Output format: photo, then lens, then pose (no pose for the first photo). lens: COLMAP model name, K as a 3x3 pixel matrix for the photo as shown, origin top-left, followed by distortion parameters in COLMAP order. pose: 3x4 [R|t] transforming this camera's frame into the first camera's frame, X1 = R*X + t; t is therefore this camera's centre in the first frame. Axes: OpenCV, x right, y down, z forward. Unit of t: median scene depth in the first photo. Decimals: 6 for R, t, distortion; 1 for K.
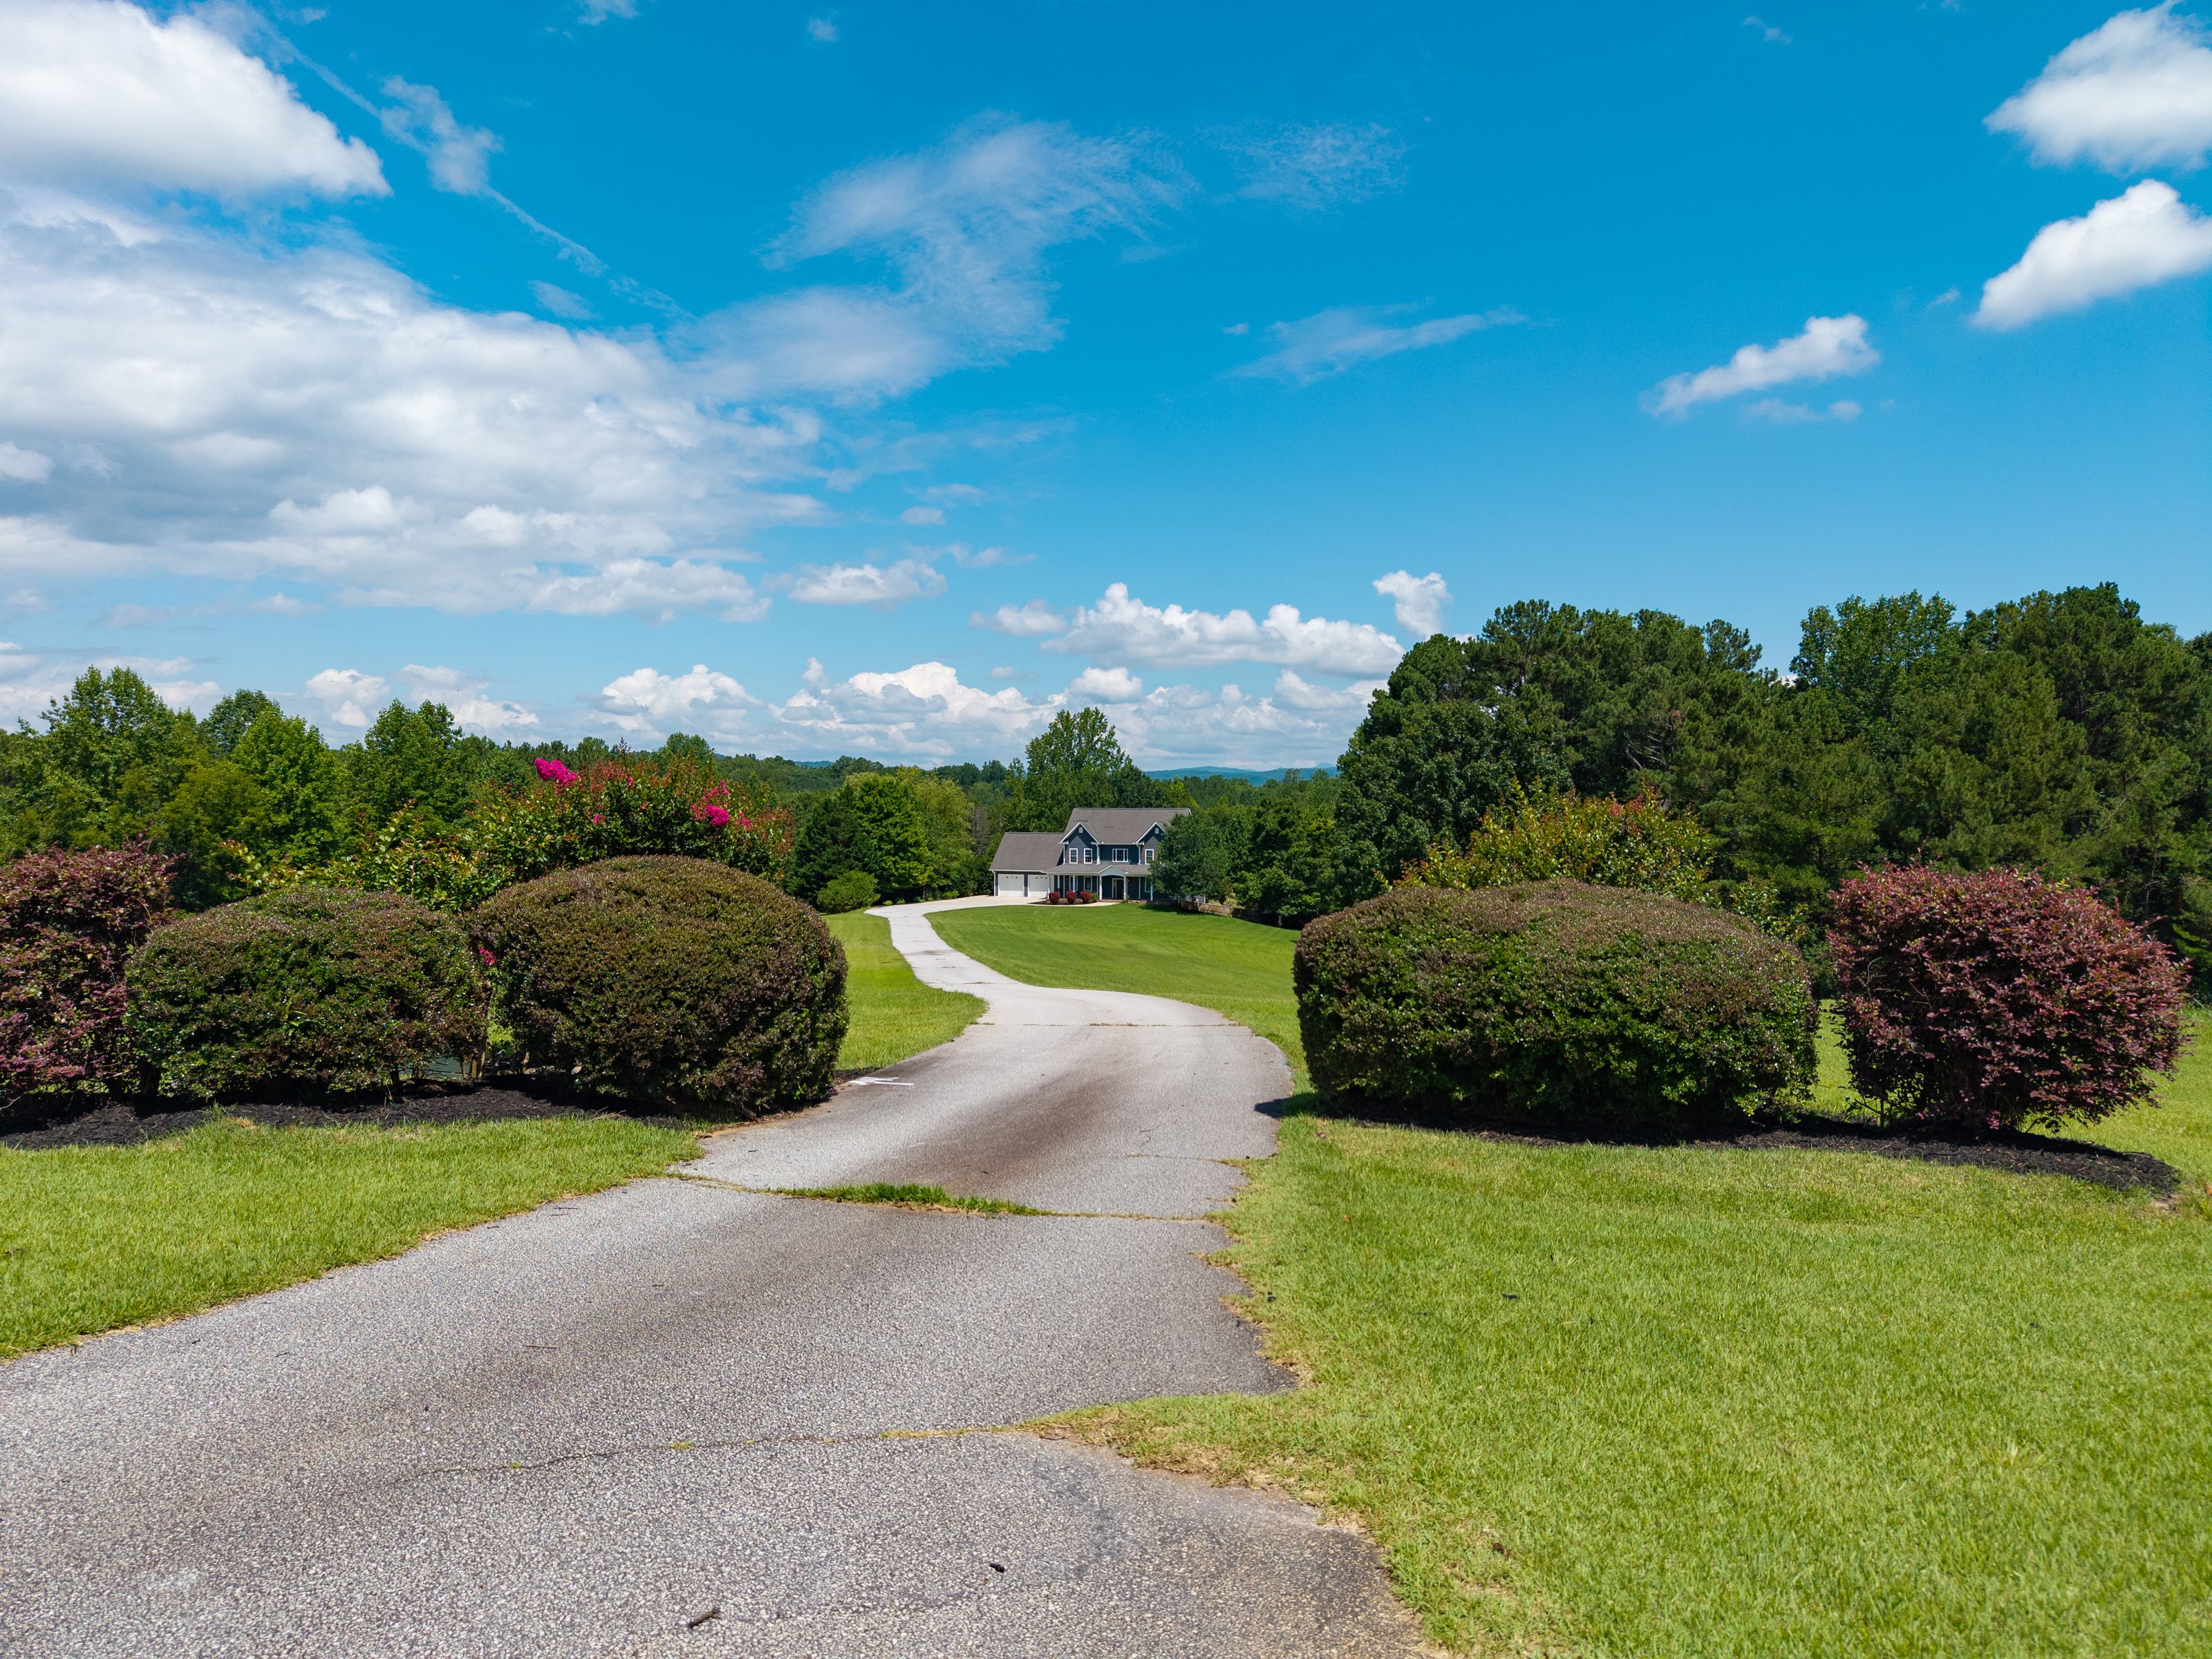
lens RADIAL K [[1536.0, 0, 1094.1], [0, 1536.0, 814.2], [0, 0, 1]] dist [0.010015, -0.017356]
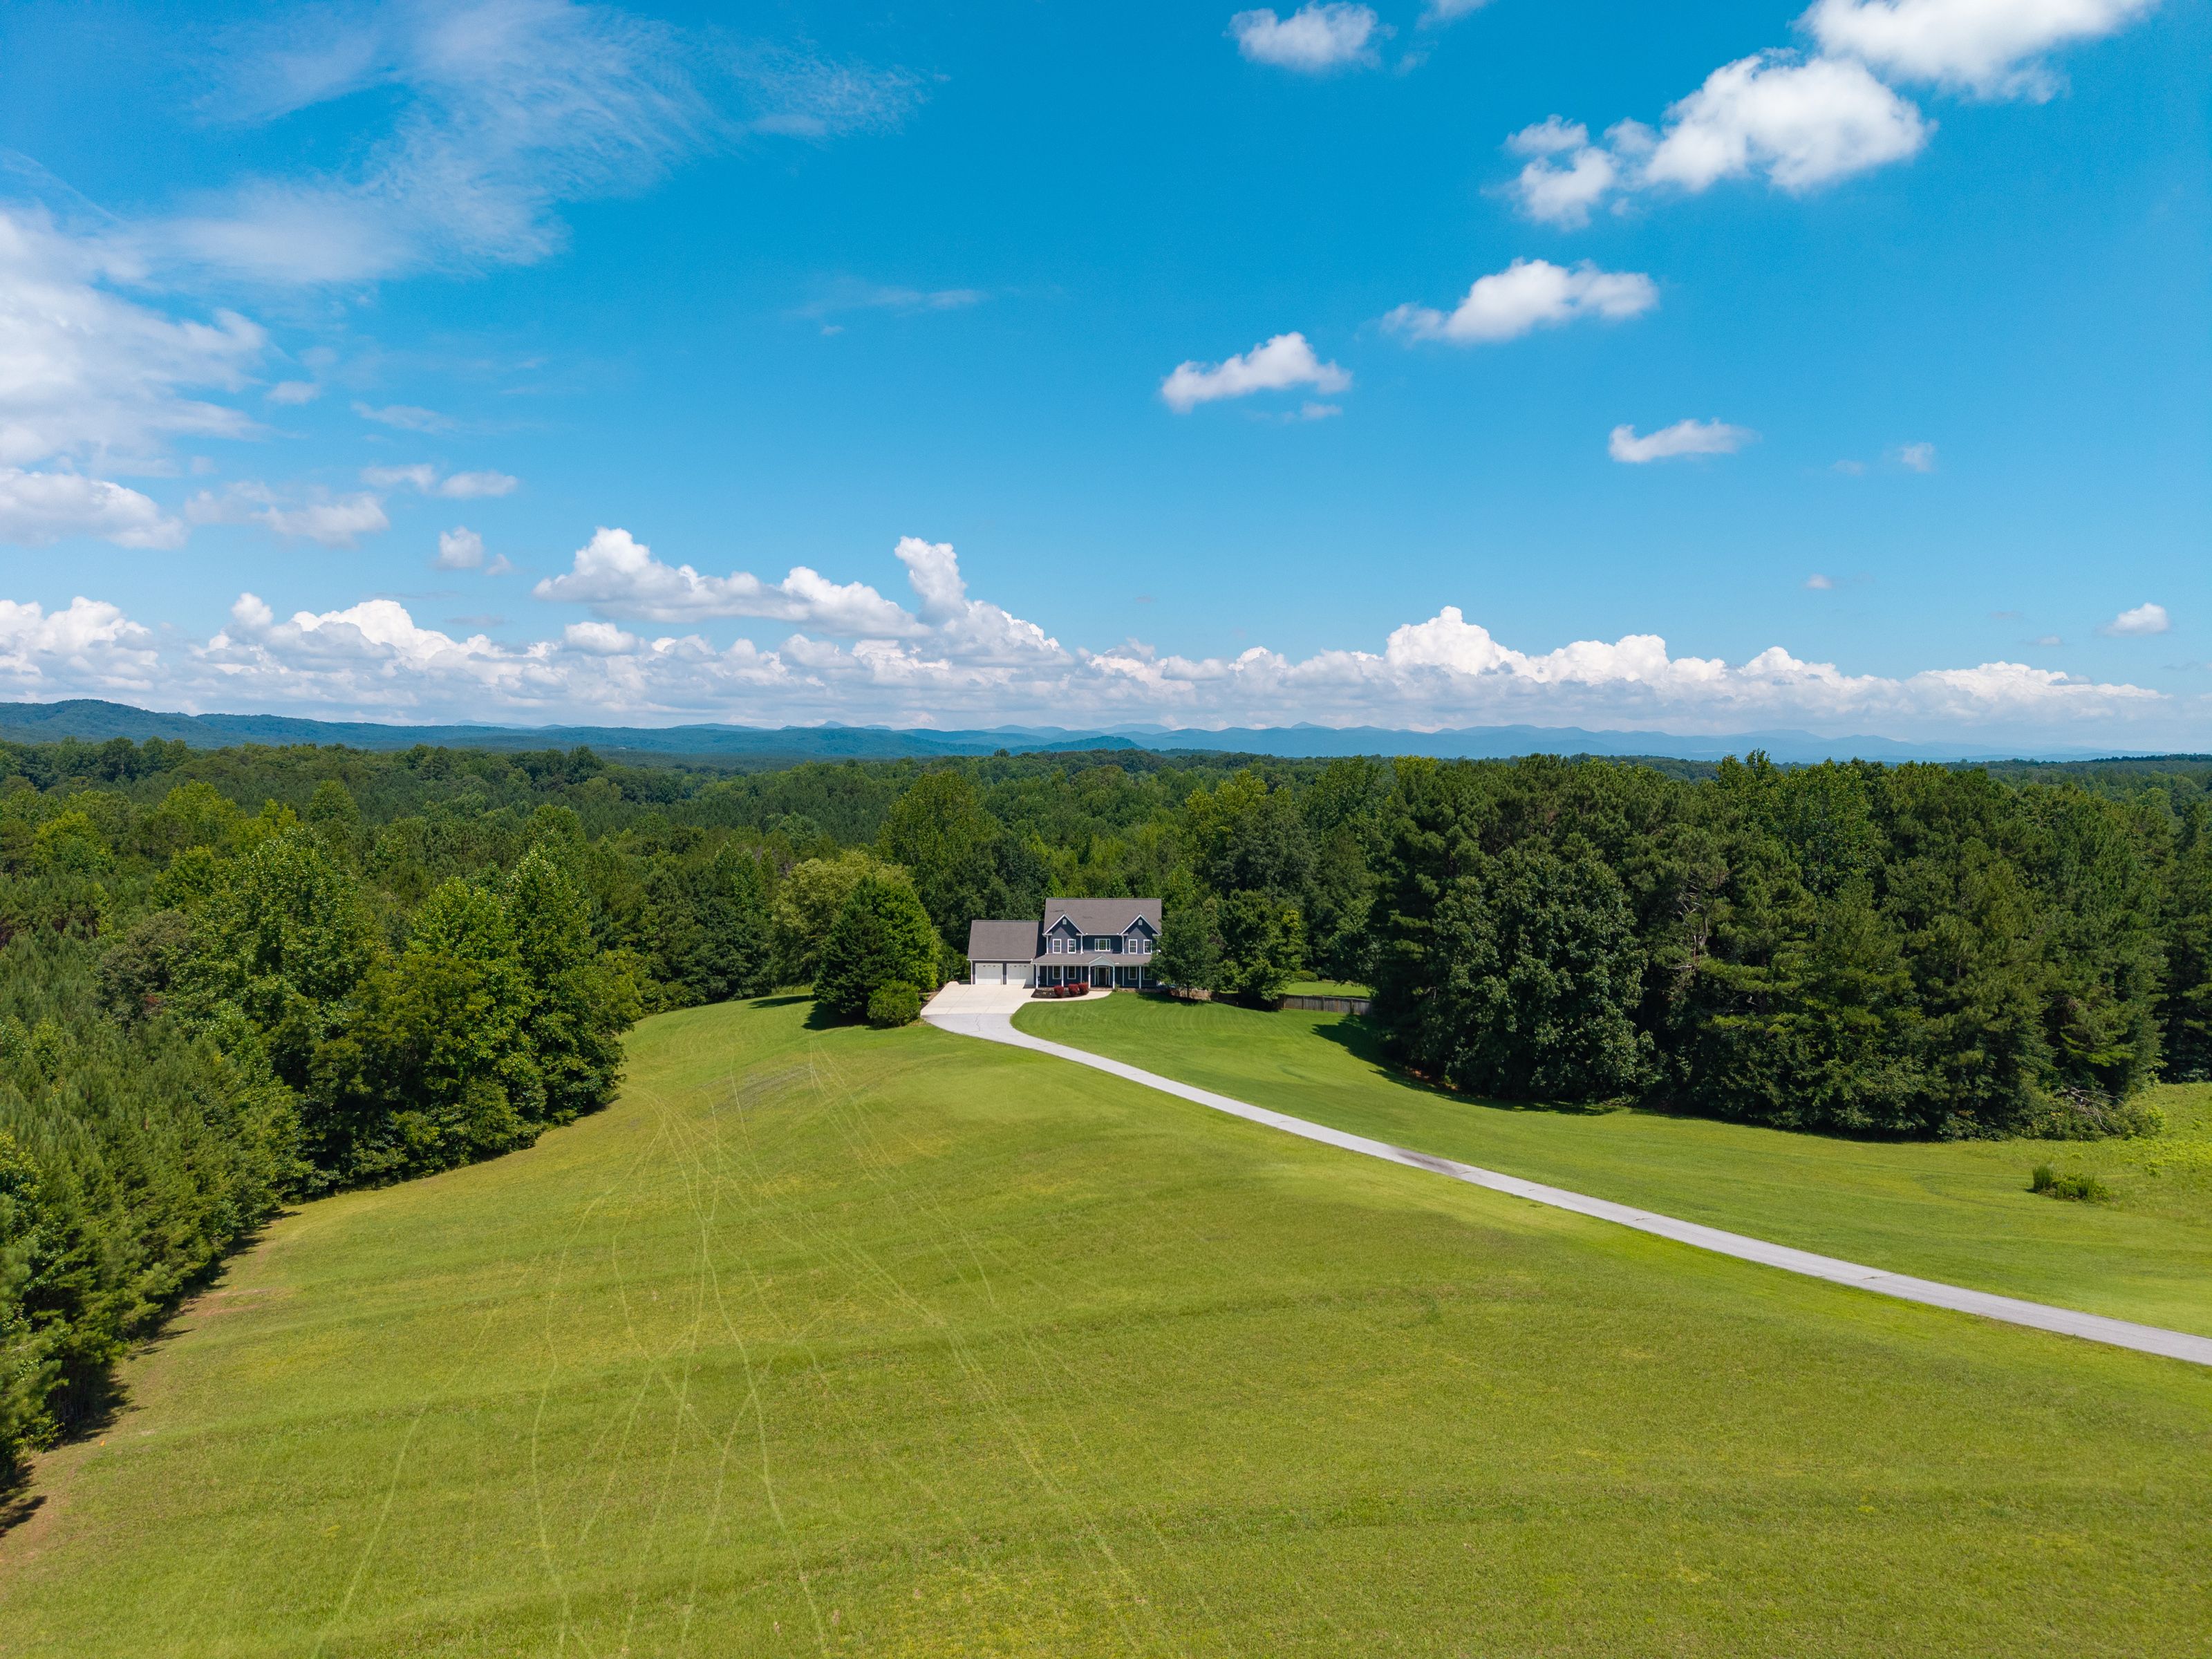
lens RADIAL K [[1536.0, 0, 1109.5], [0, 1536.0, 834.8], [0, 0, 1]] dist [0.010015, -0.017356]
pose [[0.940087, -0.017971, 0.340461, -0.343737], [0.002107, 0.998897, 0.046908, -0.101175], [-0.340929, -0.043380, 0.939088, -0.012789]]
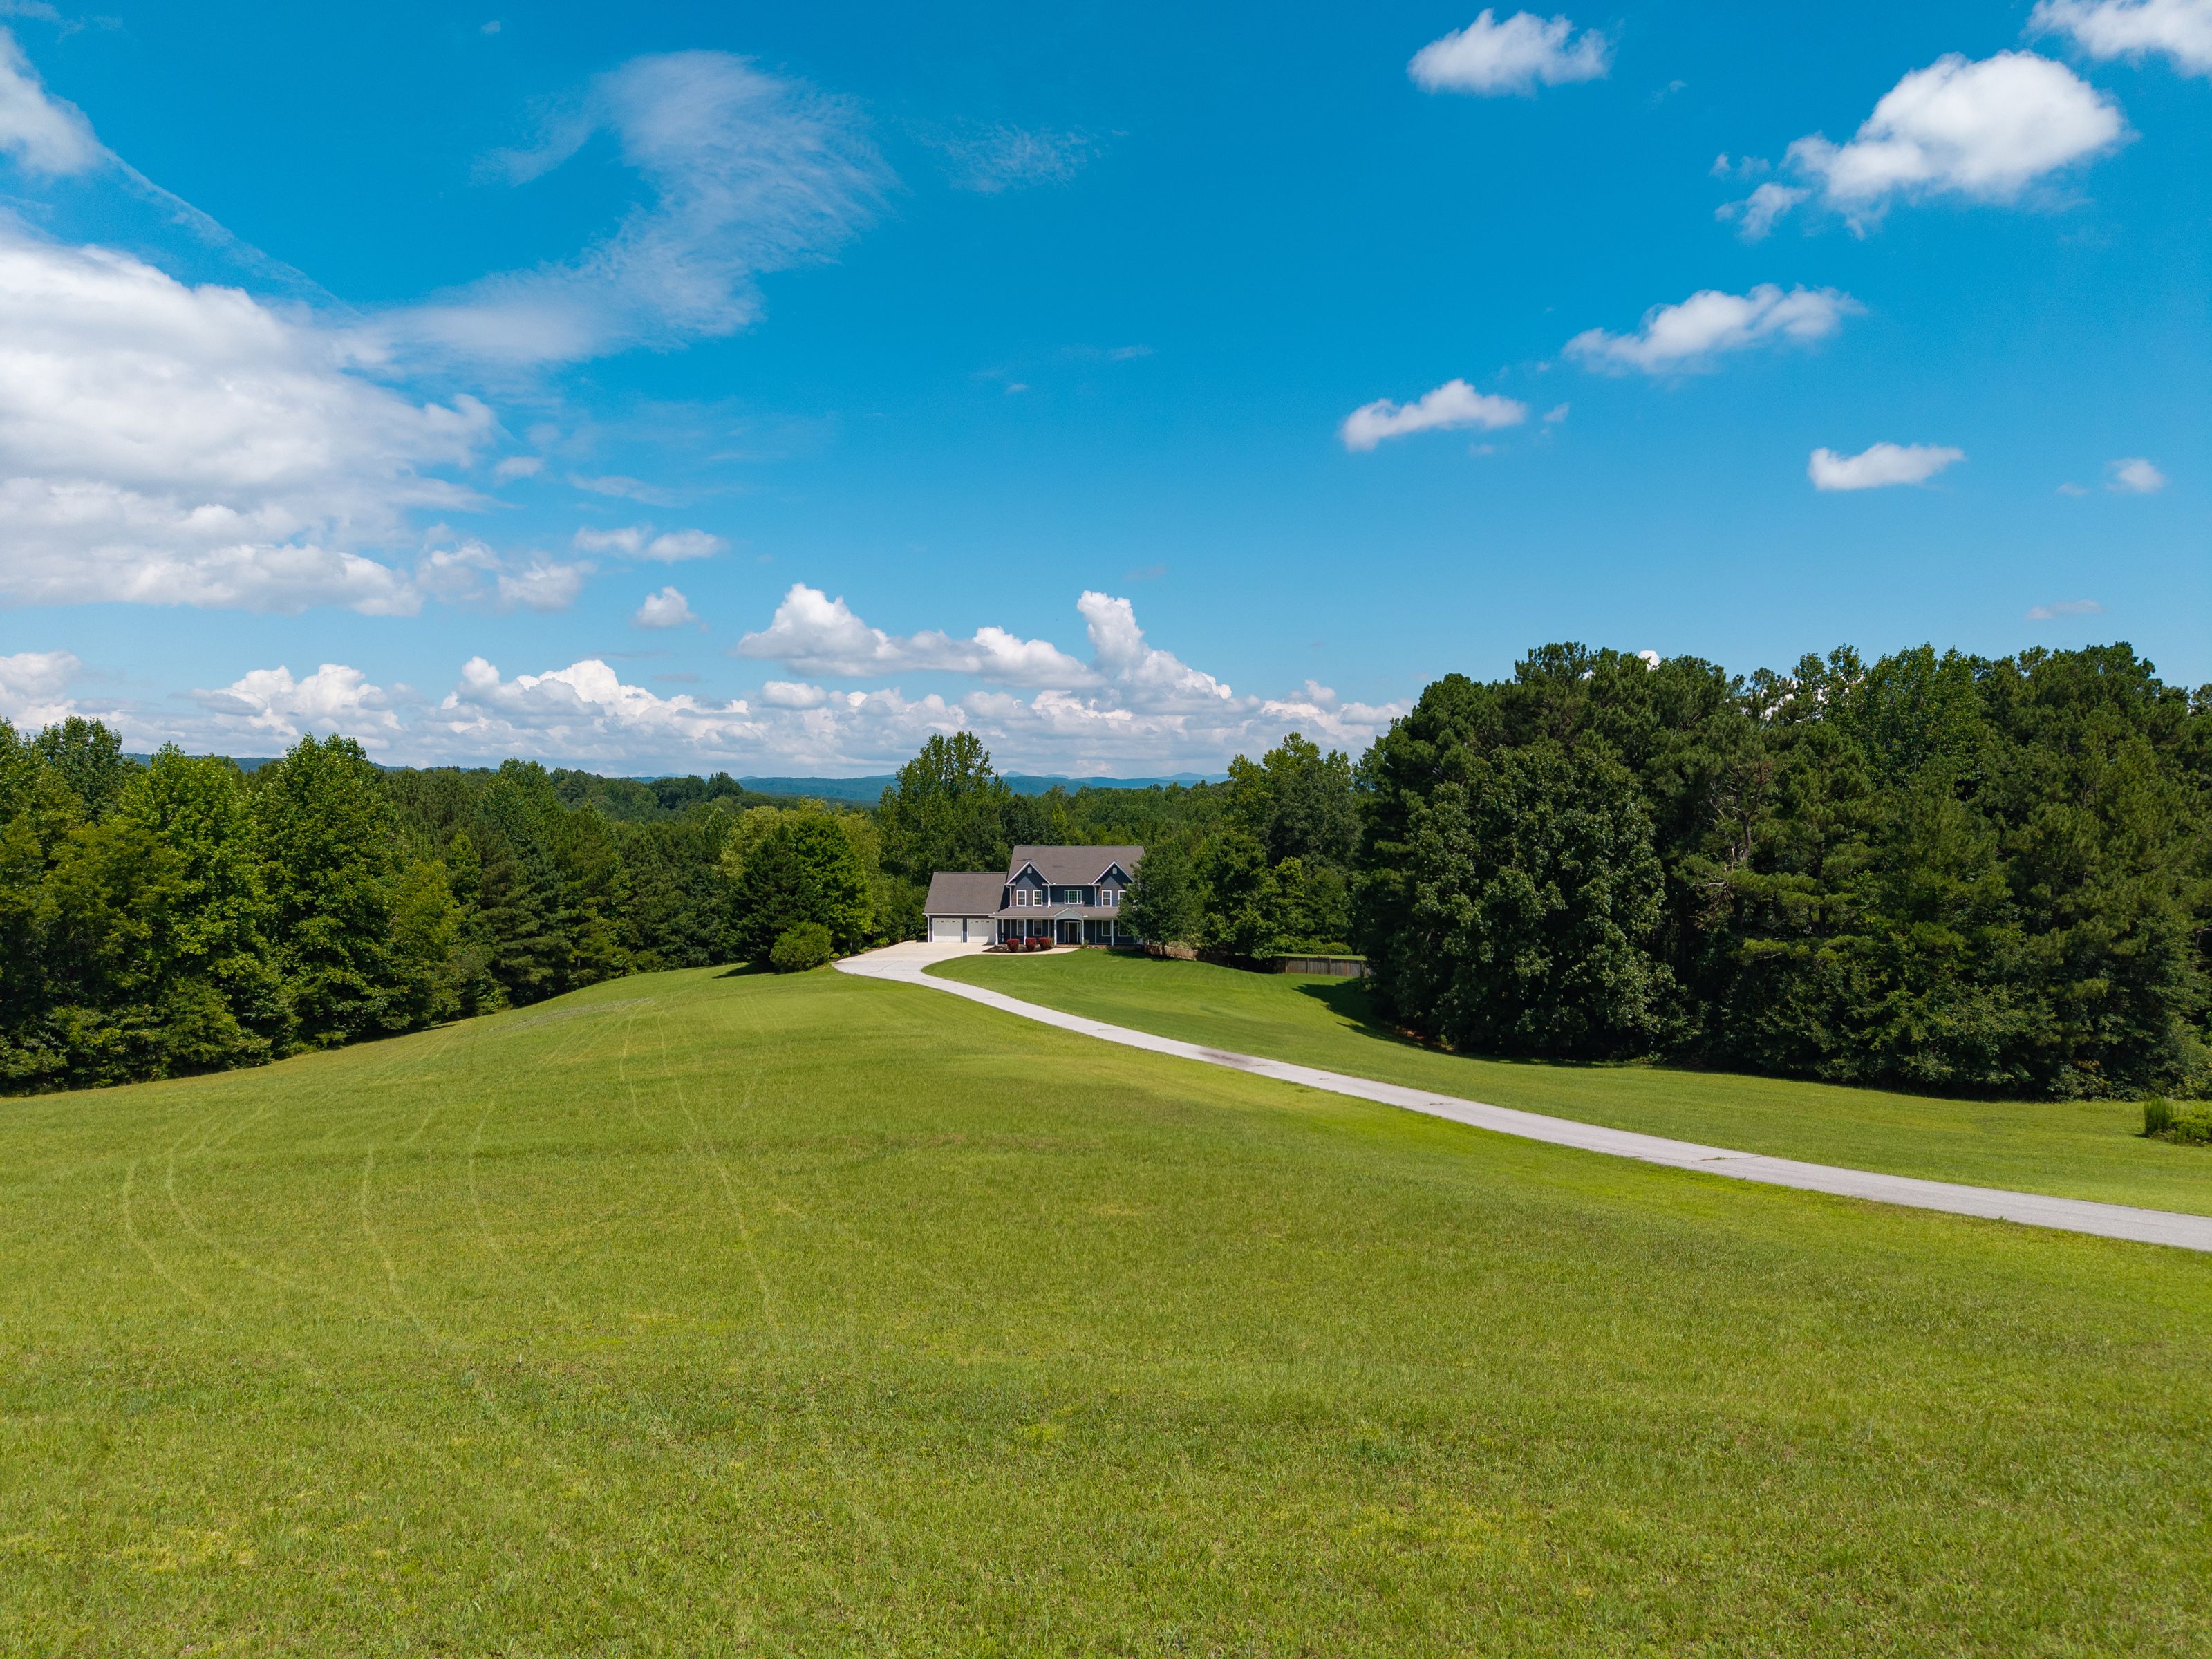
lens RADIAL K [[1536.0, 0, 1116.1], [0, 1536.0, 842.4], [0, 0, 1]] dist [0.010015, -0.017356]
pose [[0.973996, -0.008017, 0.226424, -0.169568], [0.004634, 0.999870, 0.015470, -0.020989], [-0.226519, -0.014019, 0.973906, 0.078173]]
